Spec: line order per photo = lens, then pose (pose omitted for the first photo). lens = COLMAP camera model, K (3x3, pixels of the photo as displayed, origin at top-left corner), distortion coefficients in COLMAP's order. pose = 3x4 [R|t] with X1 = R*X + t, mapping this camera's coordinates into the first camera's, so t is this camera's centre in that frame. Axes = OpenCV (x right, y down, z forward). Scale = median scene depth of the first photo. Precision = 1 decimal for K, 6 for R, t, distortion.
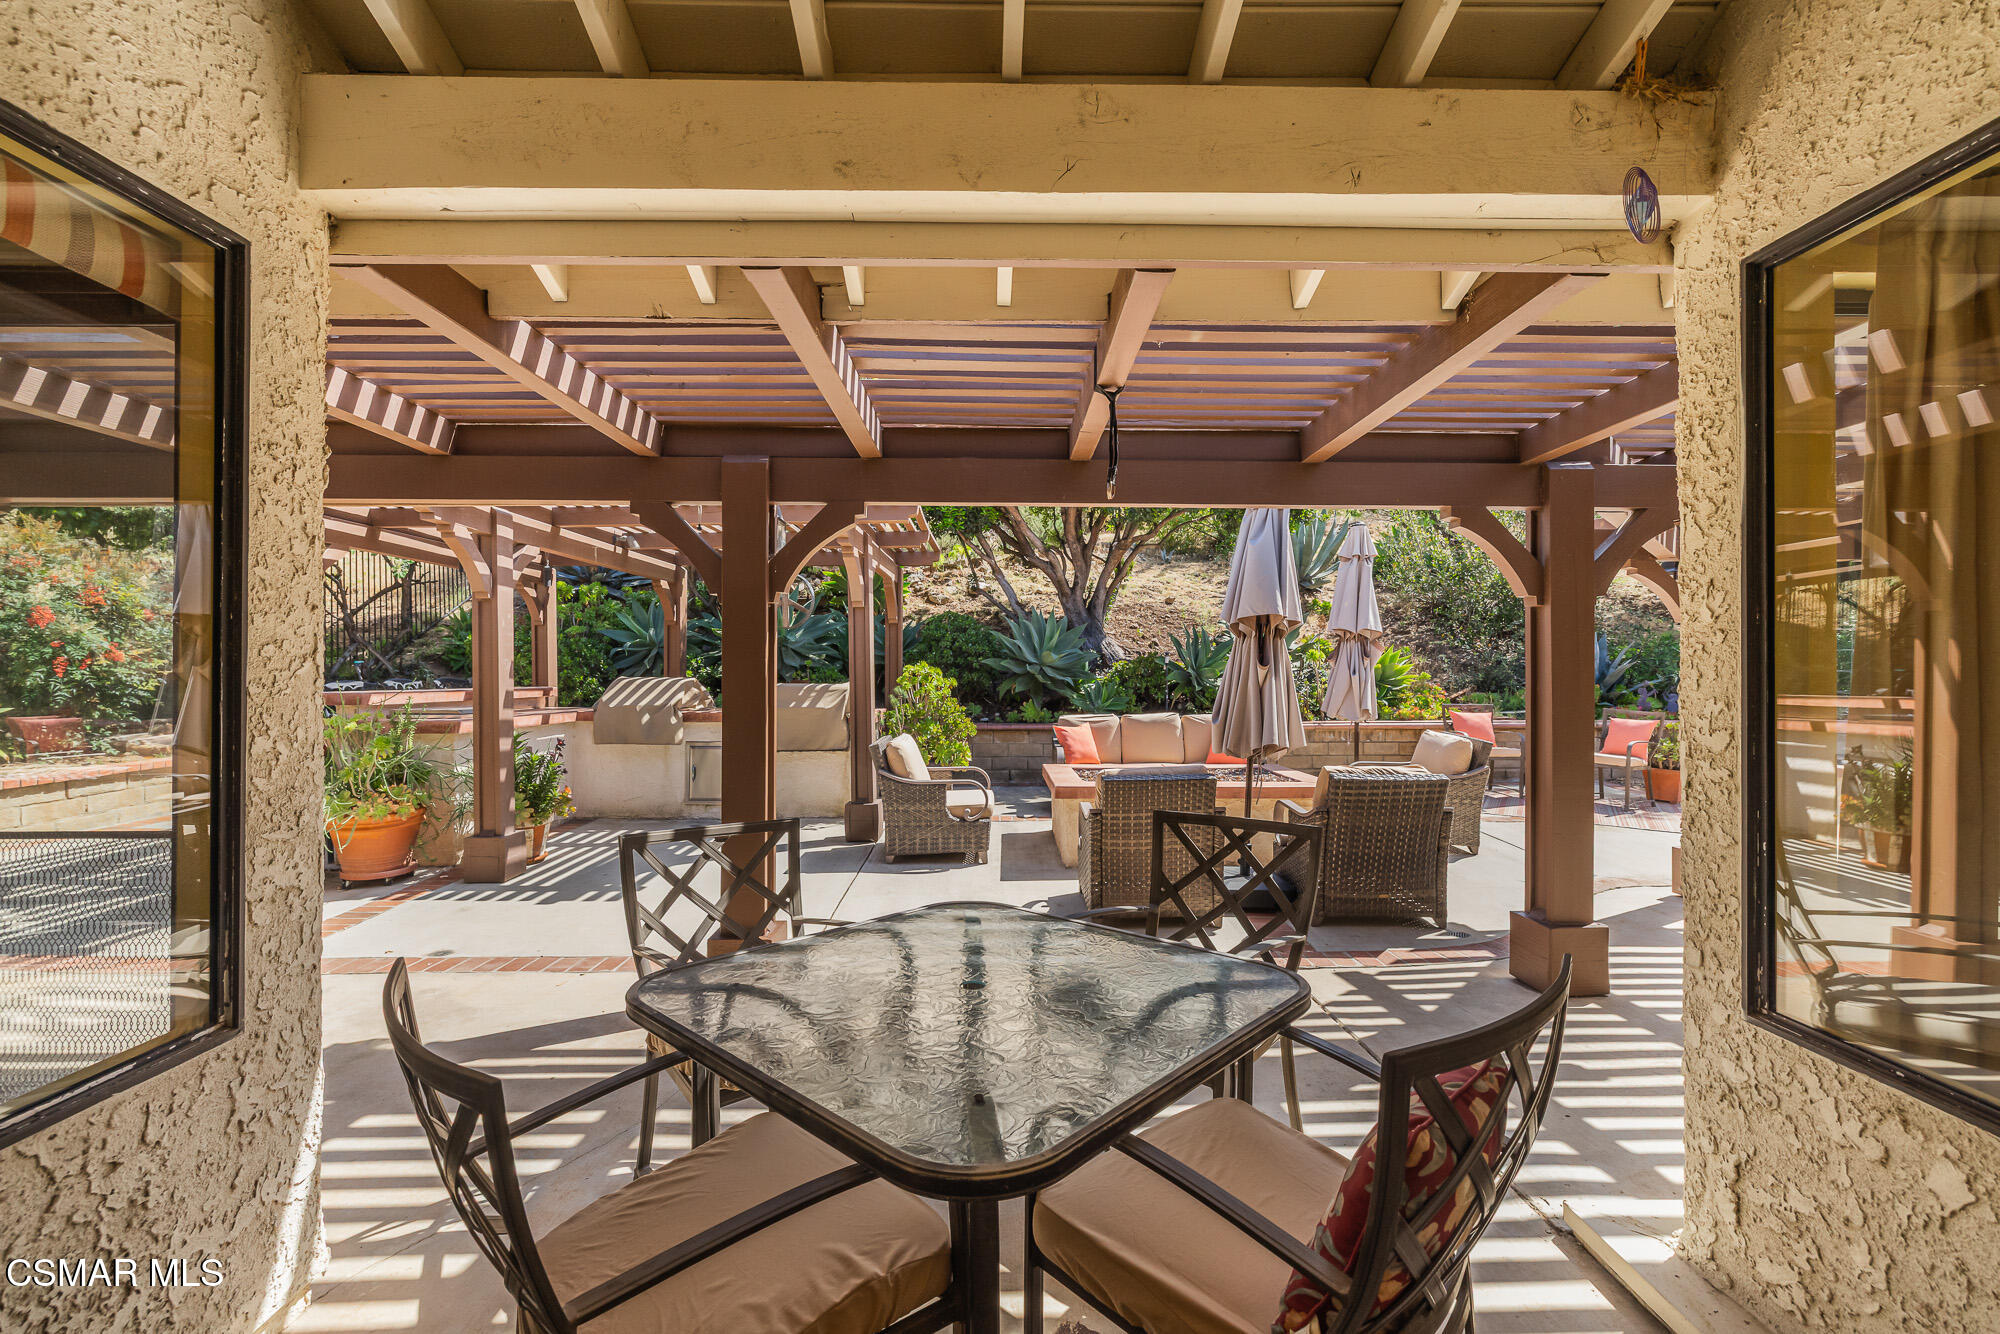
lens RADIAL K [[839.8, 0, 998.0], [0, 839.8, 669.1], [0, 0, 1]] dist [-0.000174, -0.000046]
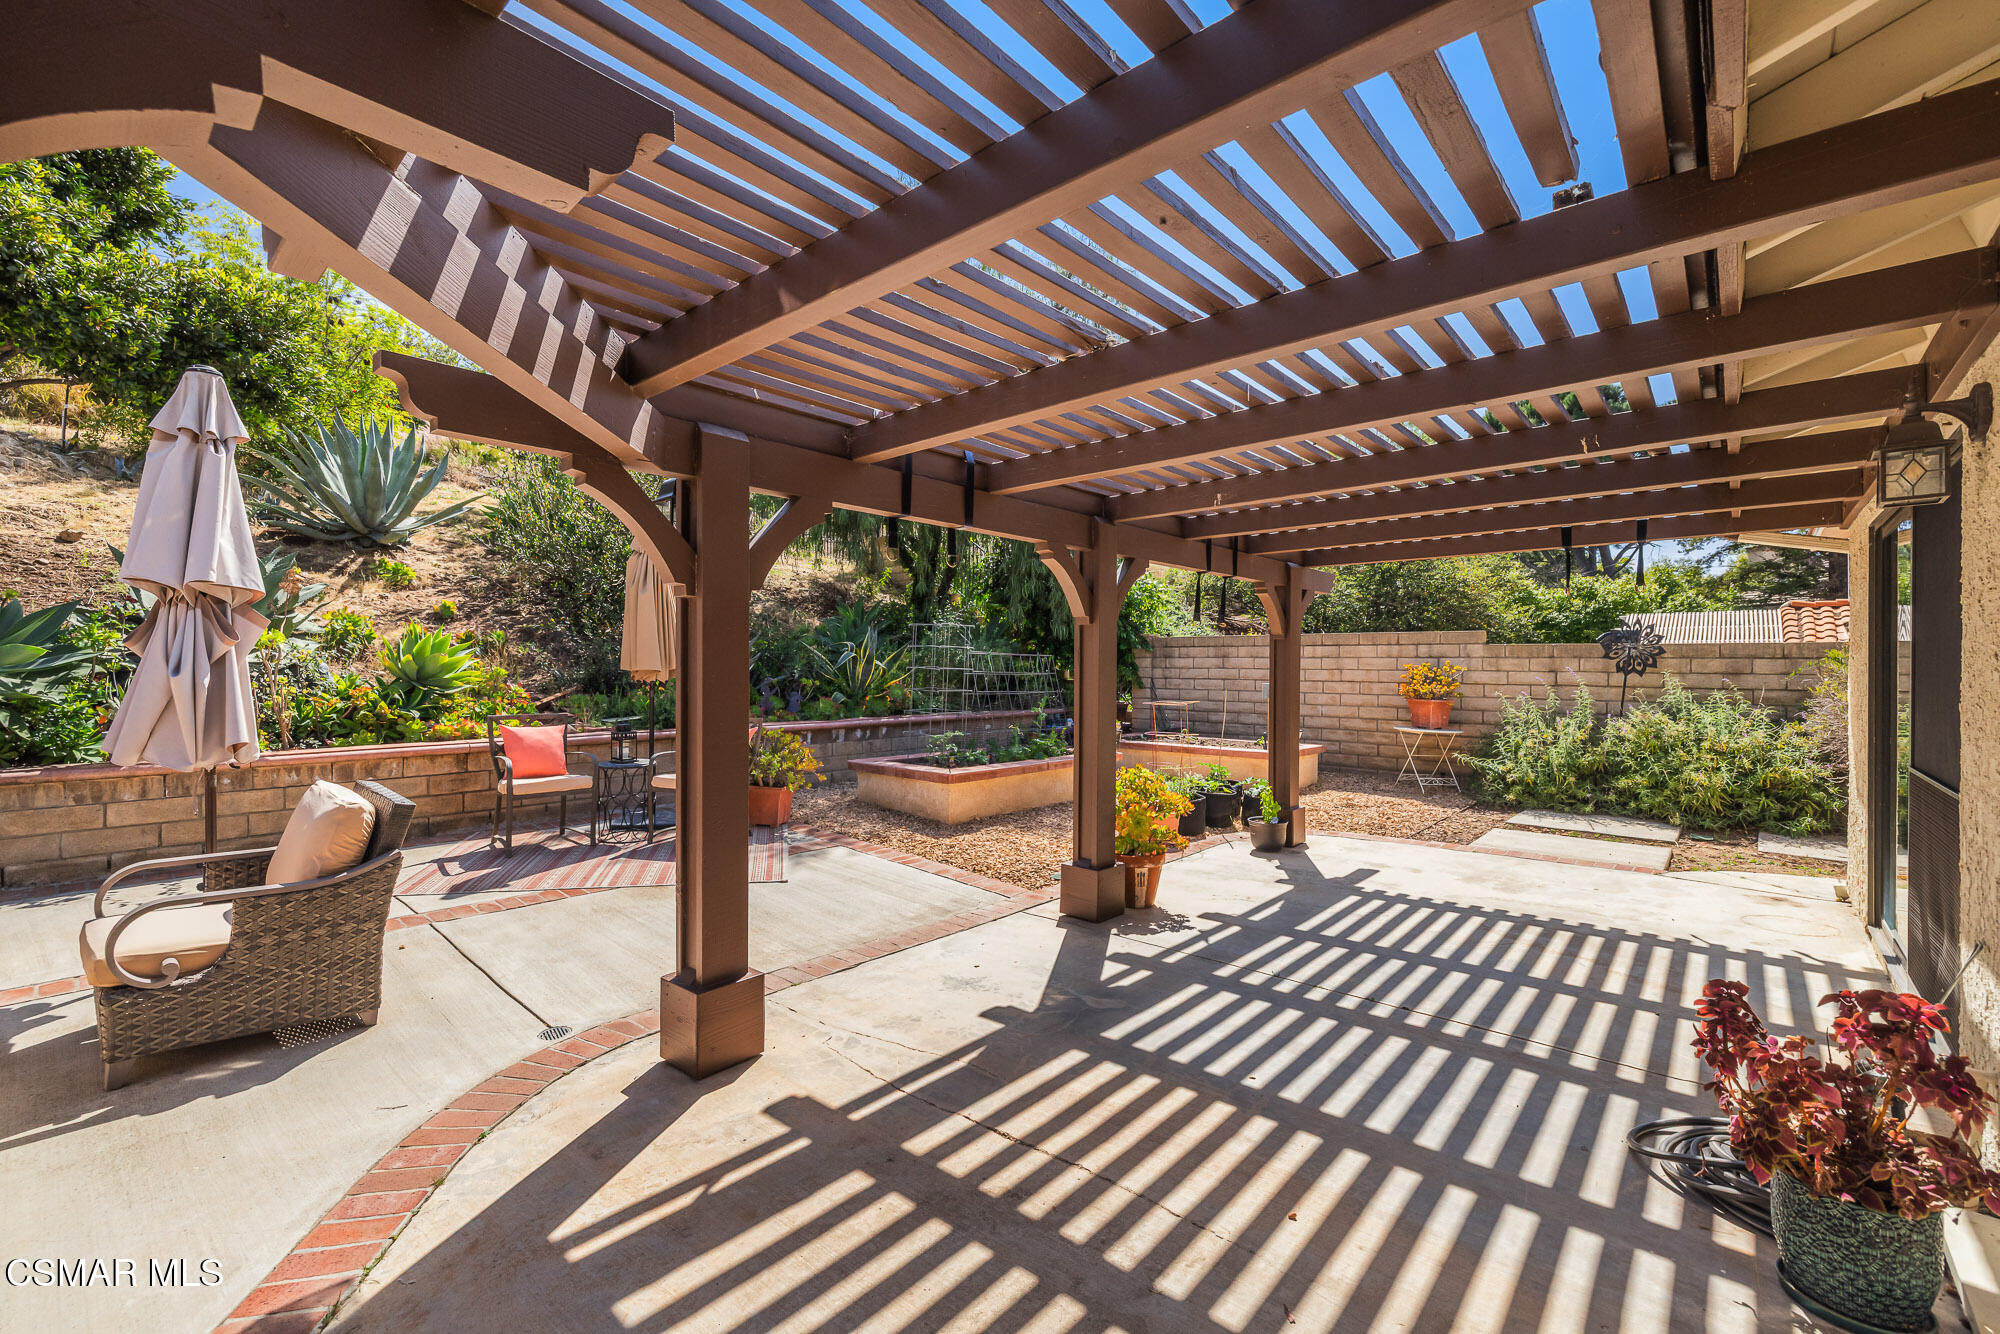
lens RADIAL K [[839.8, 0, 998.0], [0, 839.8, 669.1], [0, 0, 1]] dist [-0.000174, -0.000046]
pose [[0.666252, 0.000600, 0.745727, 0.281442], [-0.007421, 0.999955, 0.005825, -0.001790], [-0.745690, -0.009415, 0.666226, 0.241179]]
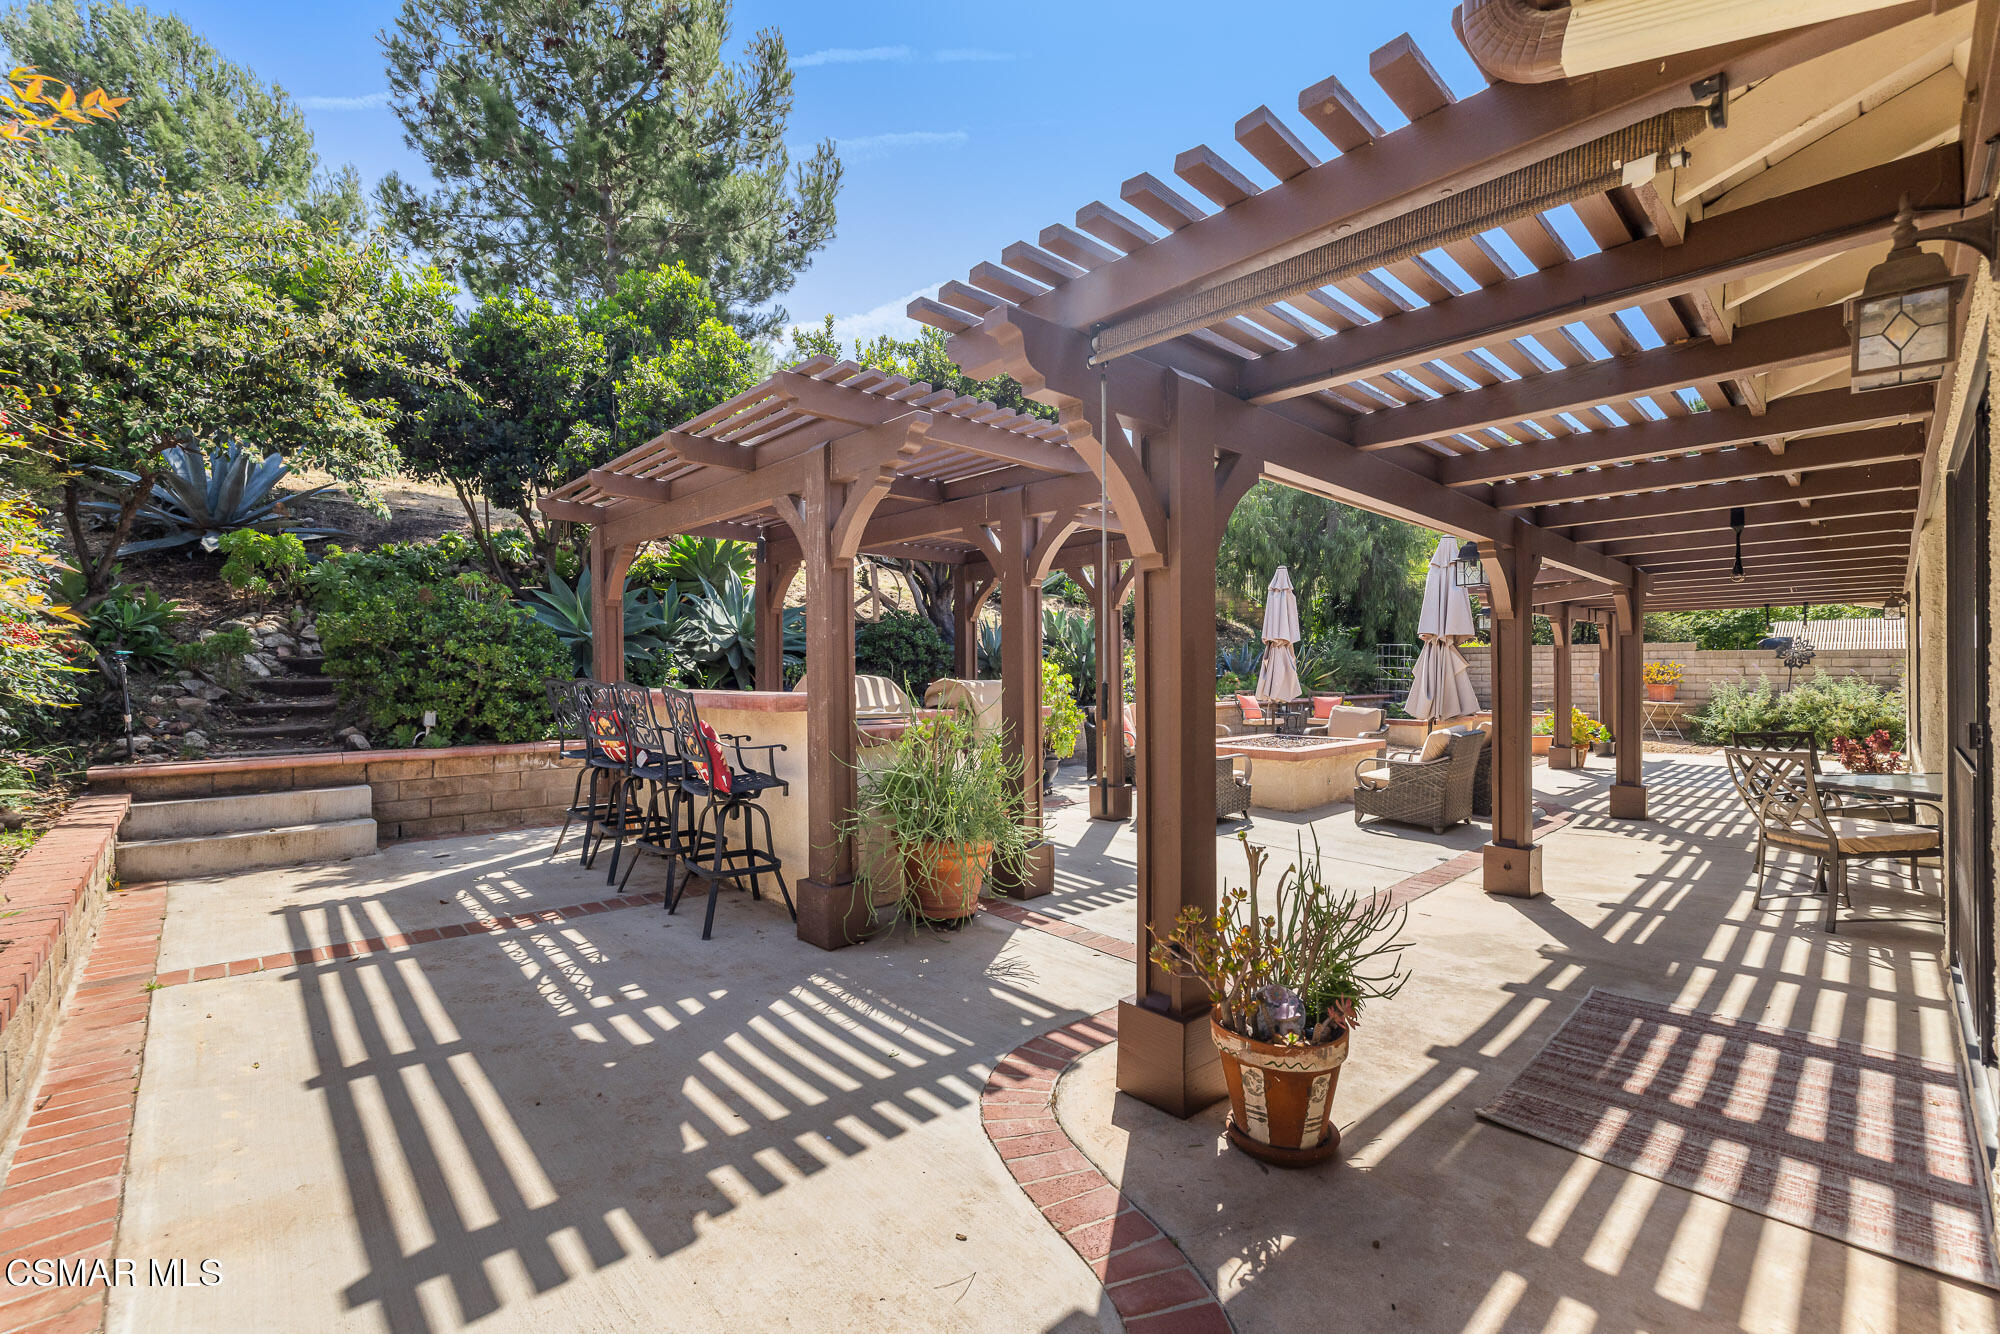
lens RADIAL K [[839.8, 0, 998.0], [0, 839.8, 669.1], [0, 0, 1]] dist [-0.000174, -0.000046]
pose [[0.736271, -0.001963, 0.676684, -0.707661], [0.002593, 0.999997, 0.000080, 0.002369], [-0.676682, 0.001696, 0.736273, 0.188846]]
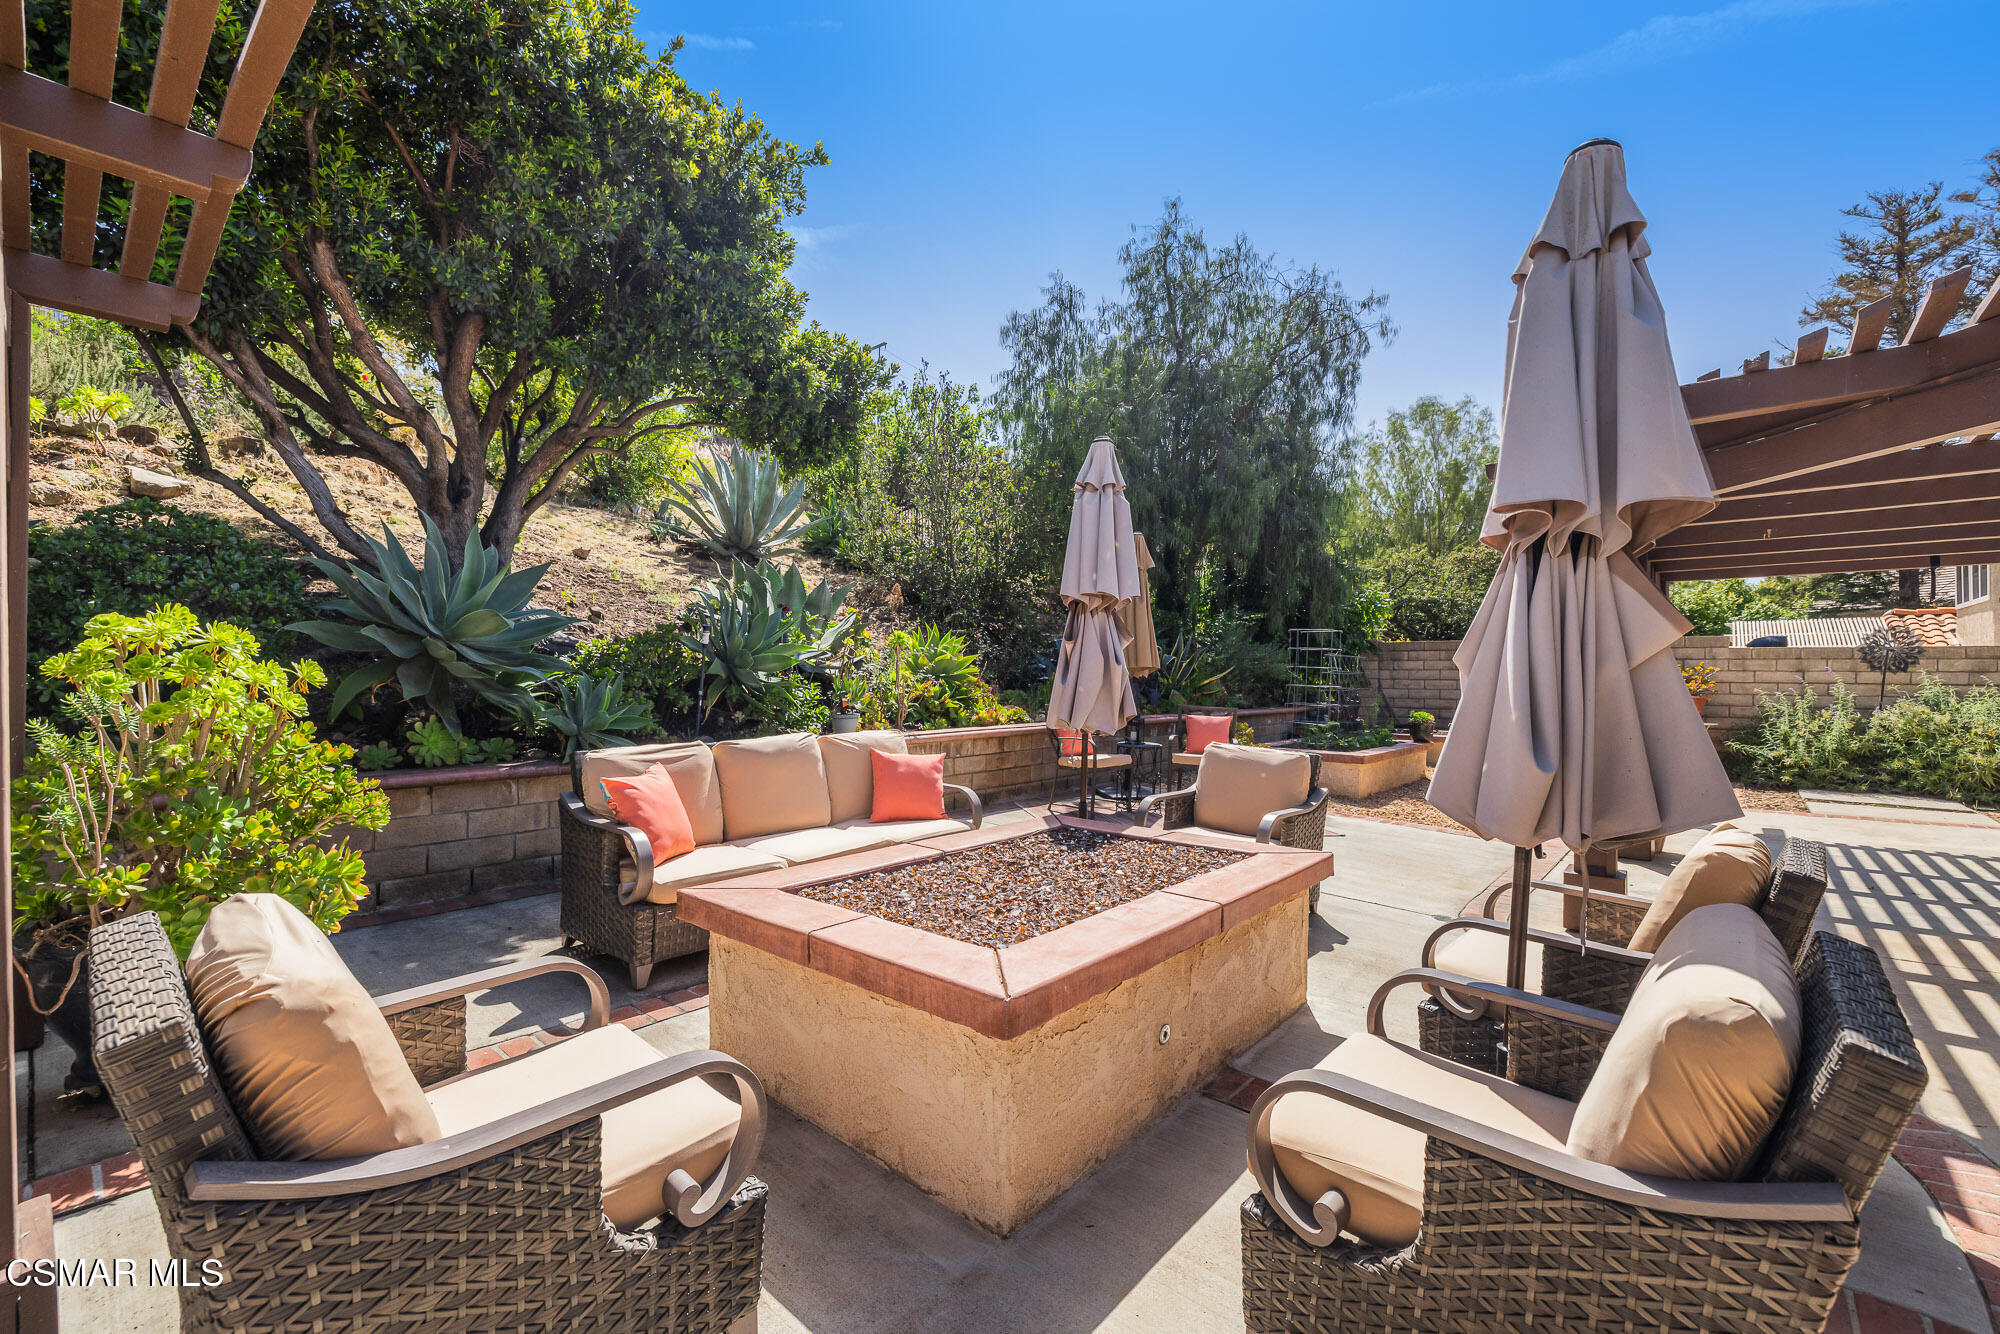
lens RADIAL K [[847.6, 0, 1003.5], [0, 847.6, 654.0], [0, 0, 1]] dist [-0.000382, 0.000039]
pose [[0.655484, 0.020917, 0.754919, -0.101503], [-0.006973, 0.999741, -0.021646, 0.010539], [-0.755177, 0.008924, 0.655460, 0.462652]]
